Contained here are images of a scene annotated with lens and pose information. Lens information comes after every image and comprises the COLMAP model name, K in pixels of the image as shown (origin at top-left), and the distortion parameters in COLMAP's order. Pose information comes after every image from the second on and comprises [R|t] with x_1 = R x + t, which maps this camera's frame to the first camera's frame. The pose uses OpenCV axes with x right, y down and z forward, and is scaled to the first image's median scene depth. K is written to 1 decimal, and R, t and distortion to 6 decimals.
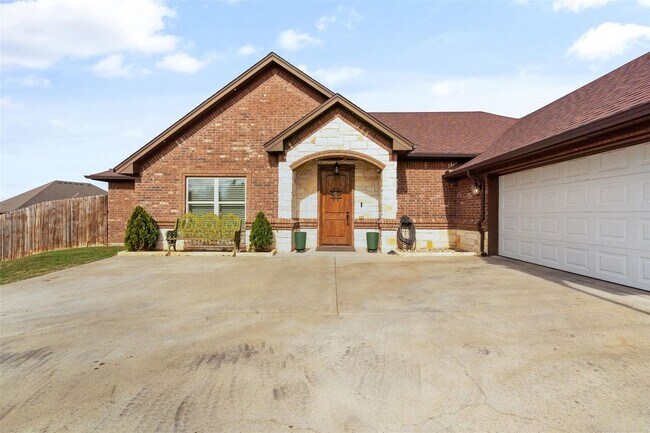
lens RADIAL K [[300.5, 0, 325.0], [0, 300.5, 216.5], [0, 0, 1]] dist [-0.000030, 0.000041]
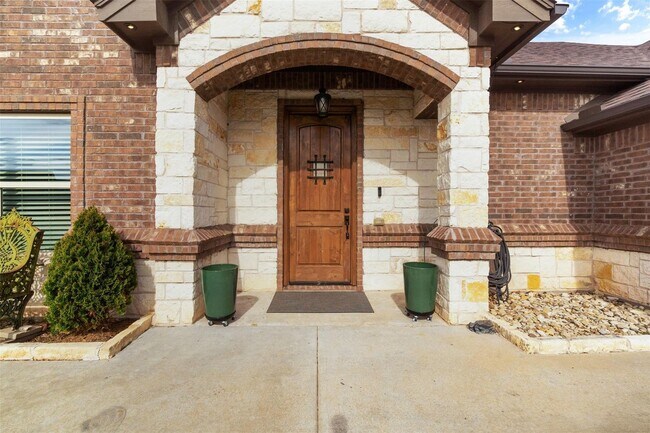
lens RADIAL K [[300.5, 0, 325.0], [0, 300.5, 216.5], [0, 0, 1]] dist [-0.000030, 0.000041]
pose [[0.998746, -0.004666, 0.049854, 0.023154], [0.004181, 0.999943, 0.009830, -0.009347], [-0.049897, -0.009610, 0.998708, 0.620572]]
